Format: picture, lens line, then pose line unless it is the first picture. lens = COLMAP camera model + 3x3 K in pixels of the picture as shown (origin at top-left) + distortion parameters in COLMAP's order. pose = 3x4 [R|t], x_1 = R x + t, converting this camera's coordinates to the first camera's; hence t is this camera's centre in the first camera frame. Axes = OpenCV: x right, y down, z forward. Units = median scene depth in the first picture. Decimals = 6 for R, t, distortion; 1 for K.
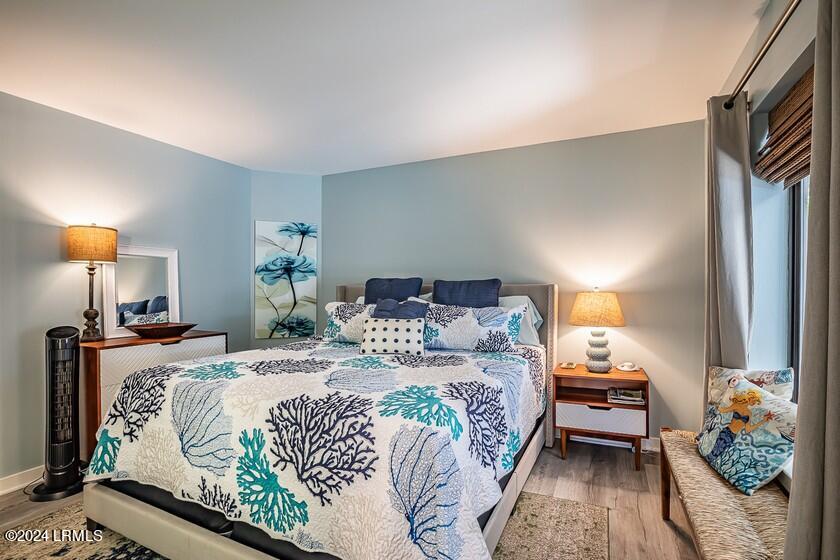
lens RADIAL K [[392.2, 0, 445.0], [0, 392.2, 292.5], [0, 0, 1]] dist [-0.000598, 0.000019]
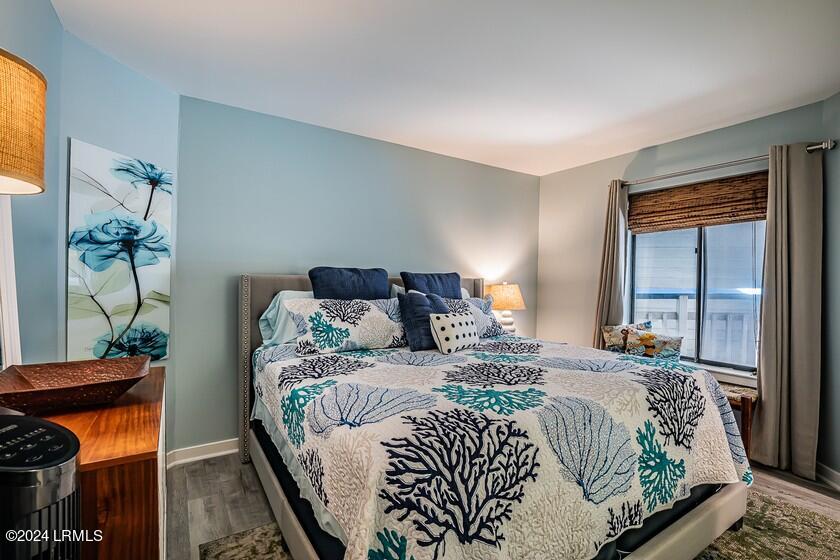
lens RADIAL K [[382.3, 0, 424.6], [0, 382.3, 281.5], [0, 0, 1]] dist [-0.030806, 0.000164]
pose [[0.564311, 0.012429, 0.825469, -0.603703], [-0.011468, 0.999908, -0.007216, -0.006110], [-0.825482, -0.005395, 0.564402, 0.366382]]
